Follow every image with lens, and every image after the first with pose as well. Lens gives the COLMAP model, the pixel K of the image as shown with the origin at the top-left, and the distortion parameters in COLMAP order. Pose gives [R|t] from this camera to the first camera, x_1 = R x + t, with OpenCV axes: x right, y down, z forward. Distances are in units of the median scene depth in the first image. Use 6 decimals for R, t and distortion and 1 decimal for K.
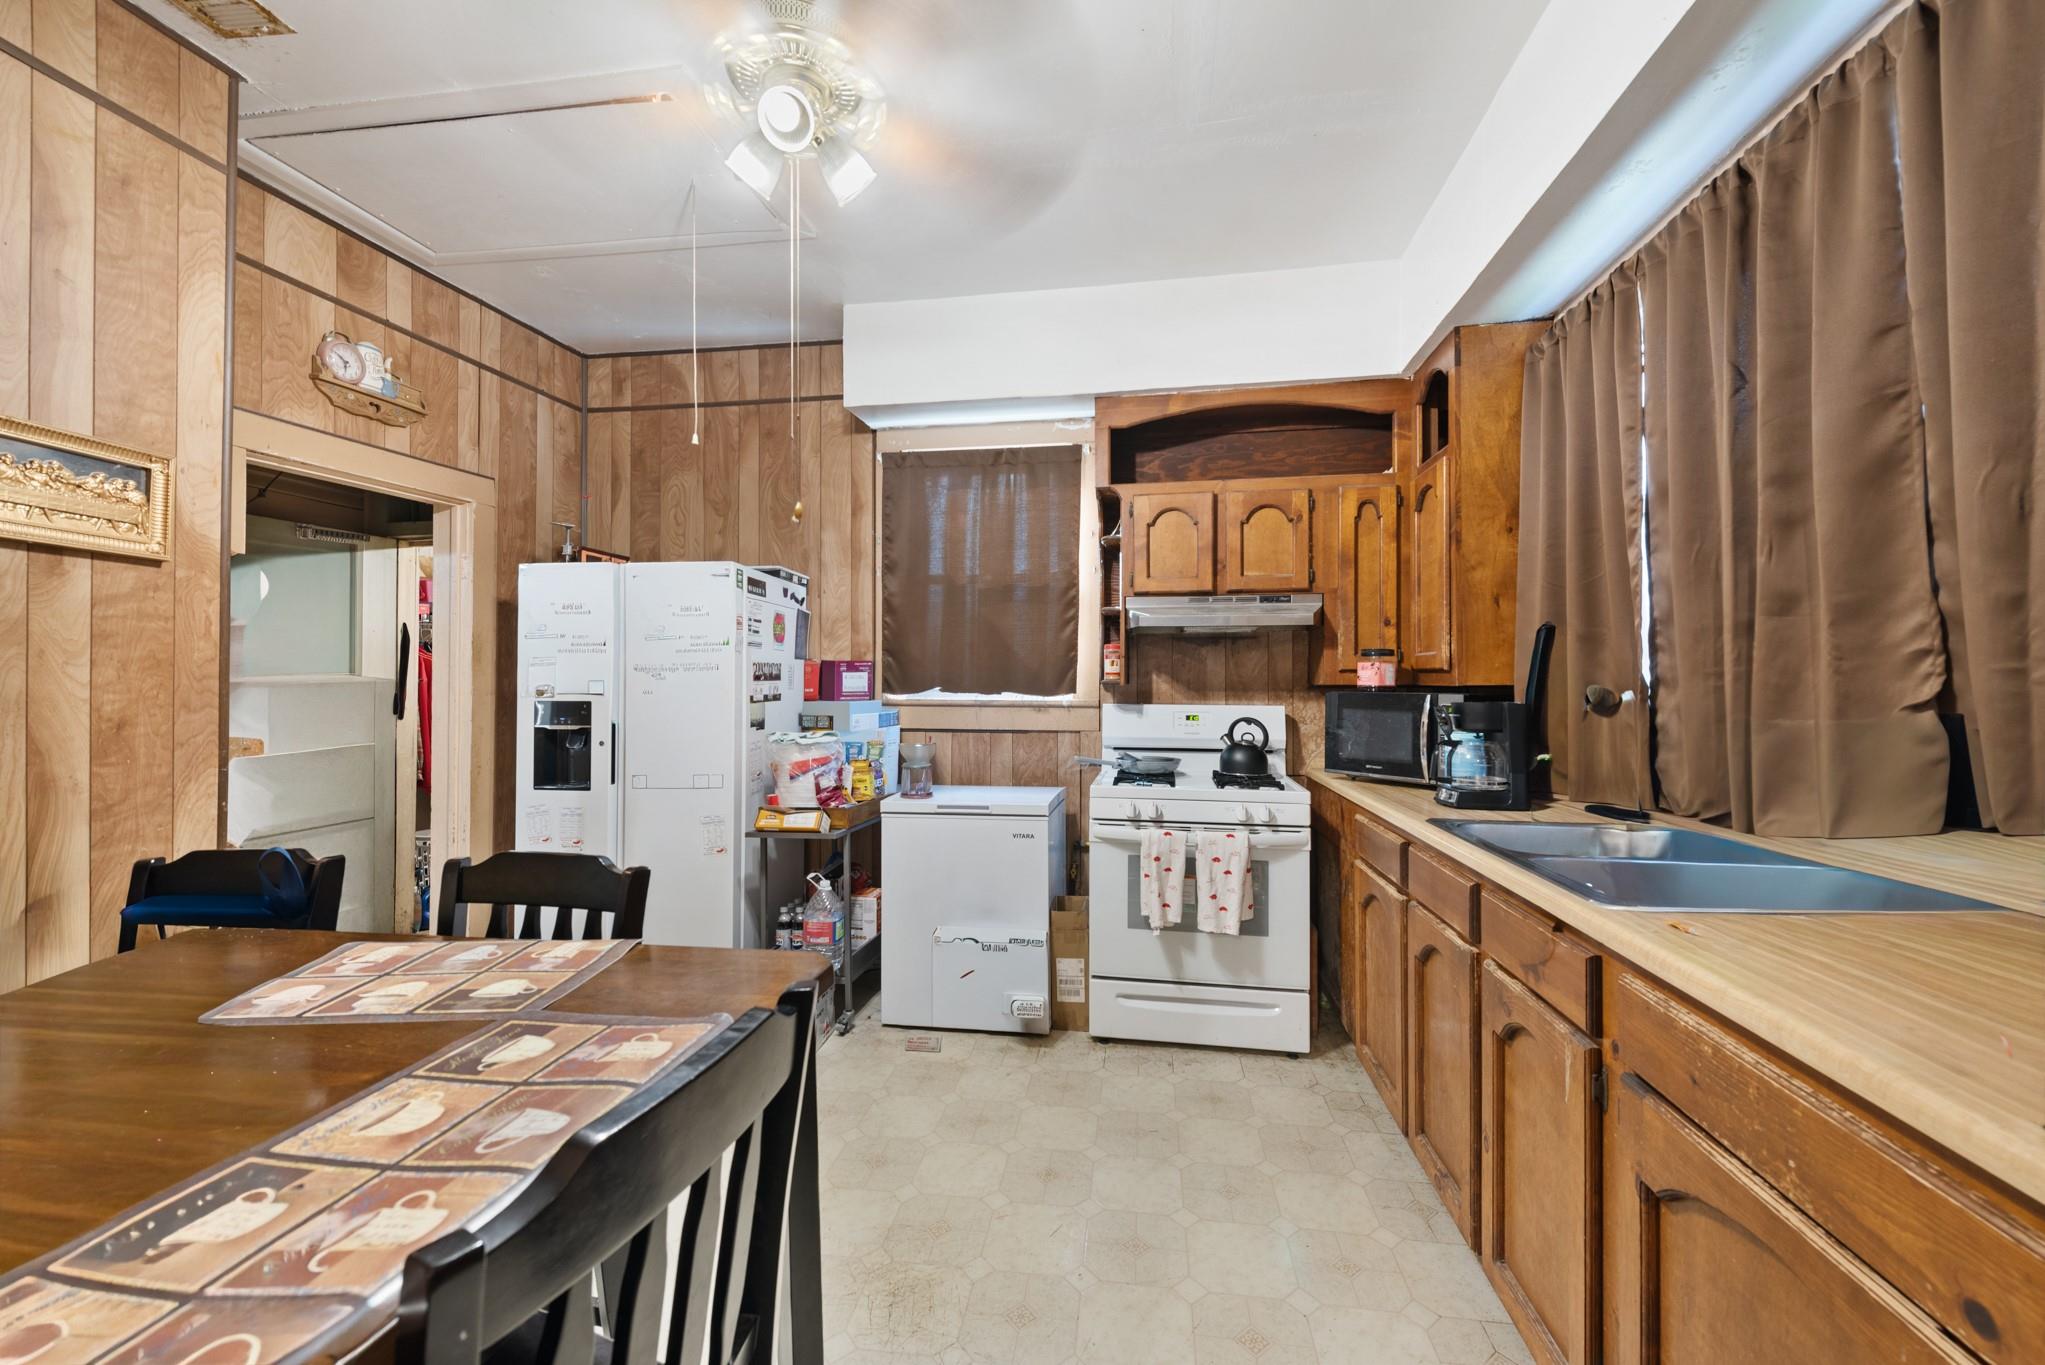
lens RADIAL K [[794.7, 0, 1028.1], [0, 794.7, 672.0], [0, 0, 1]] dist [-0.000661, -0.000024]
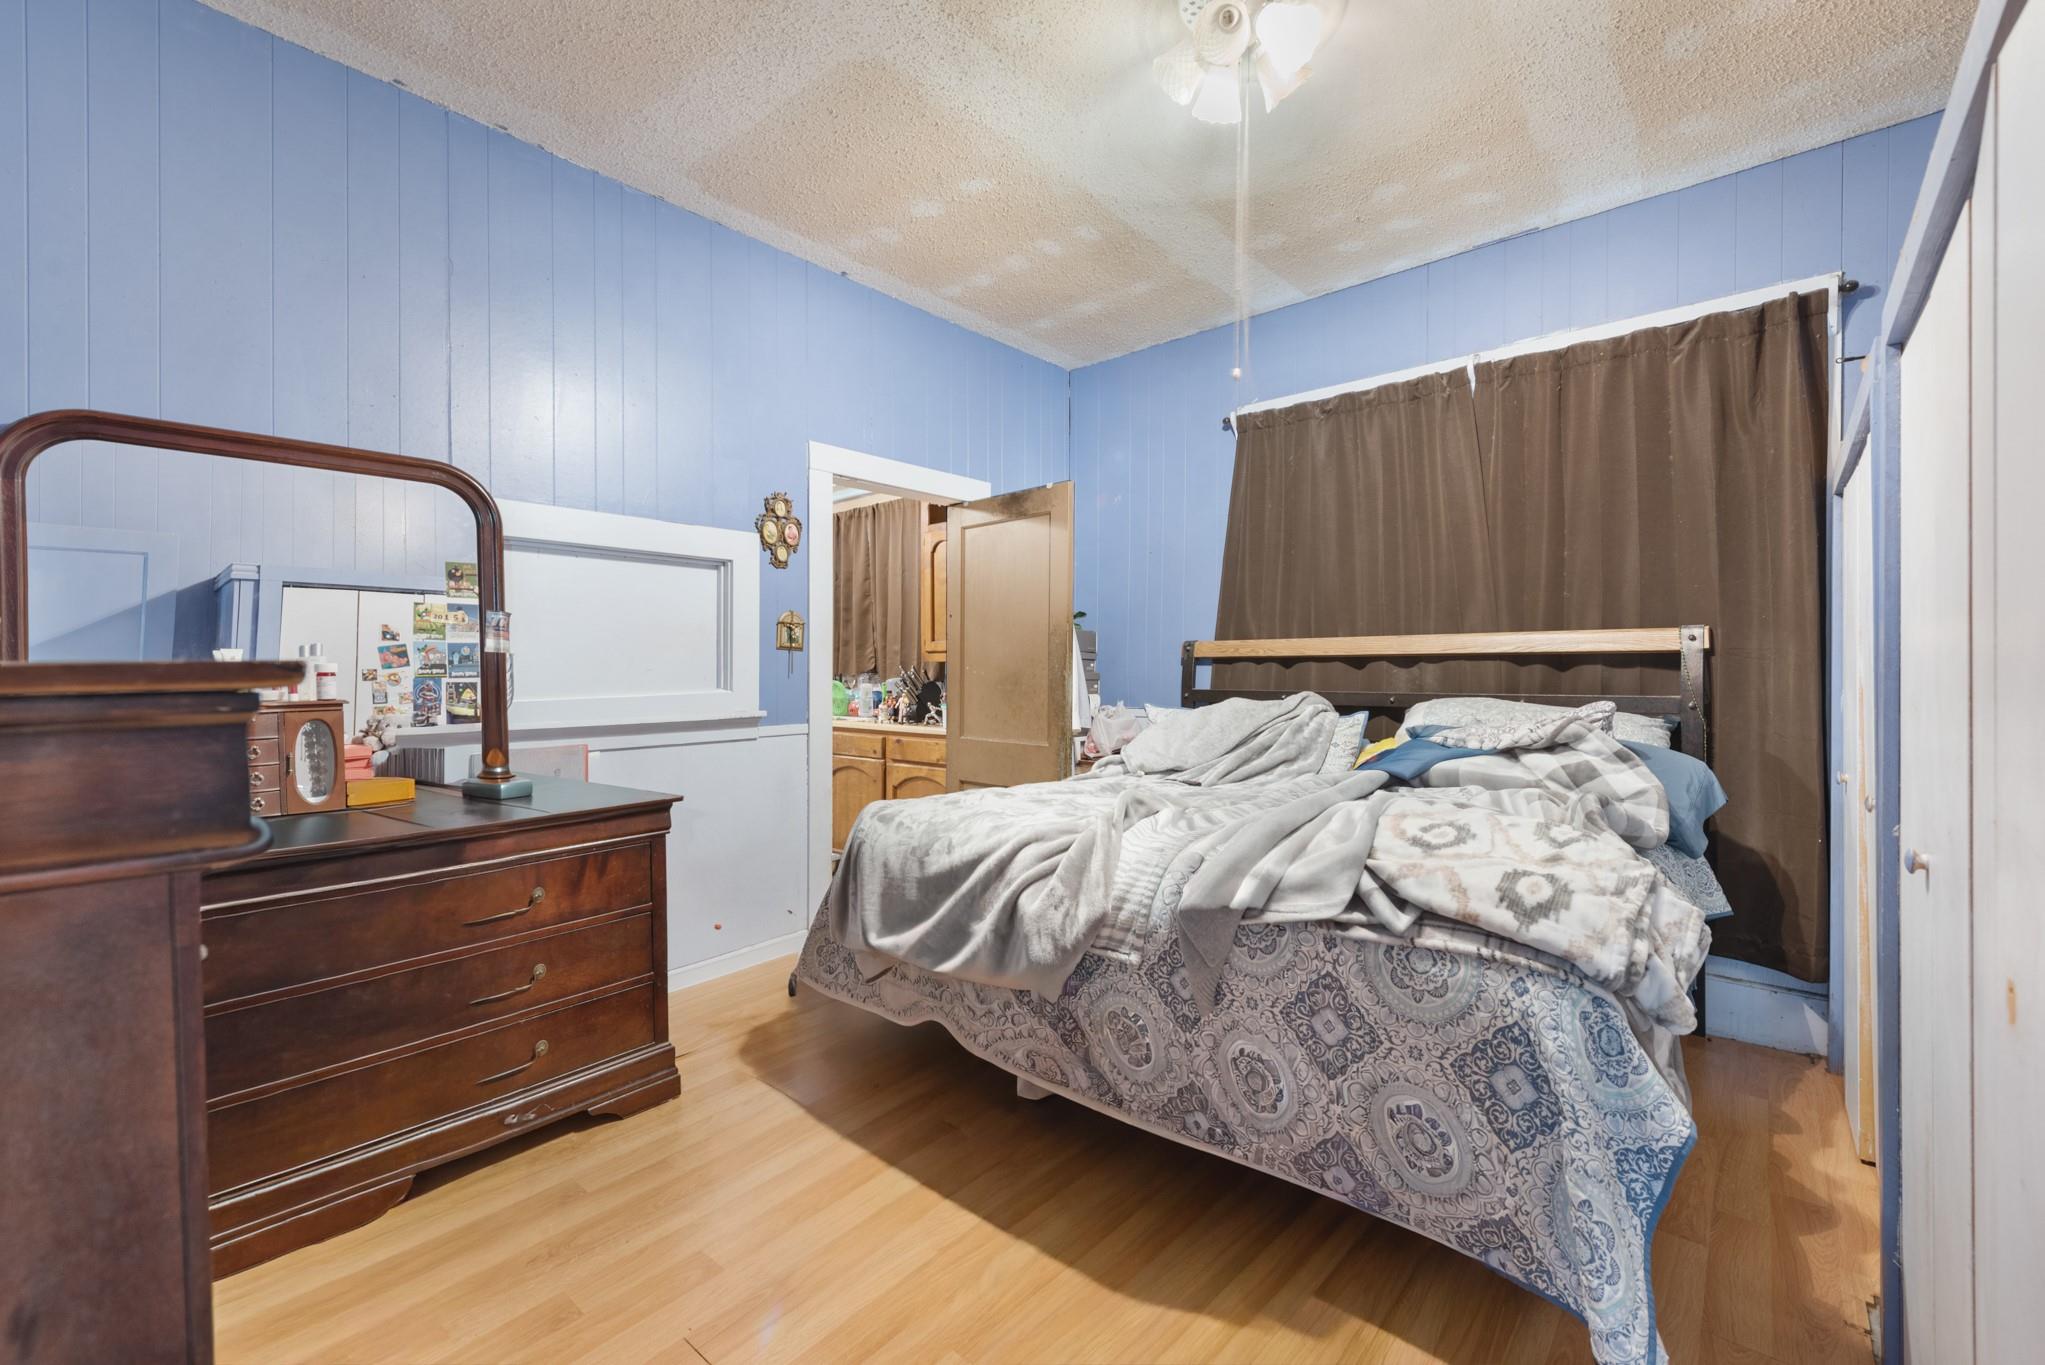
lens RADIAL K [[884.7, 0, 1023.2], [0, 884.7, 669.0], [0, 0, 1]] dist [0.001952, 0.000092]
pose [[0.531922, -0.002763, 0.846789, -2.262844], [-0.007799, 0.999936, 0.008161, -0.008013], [-0.846757, -0.010945, 0.531867, -2.036145]]
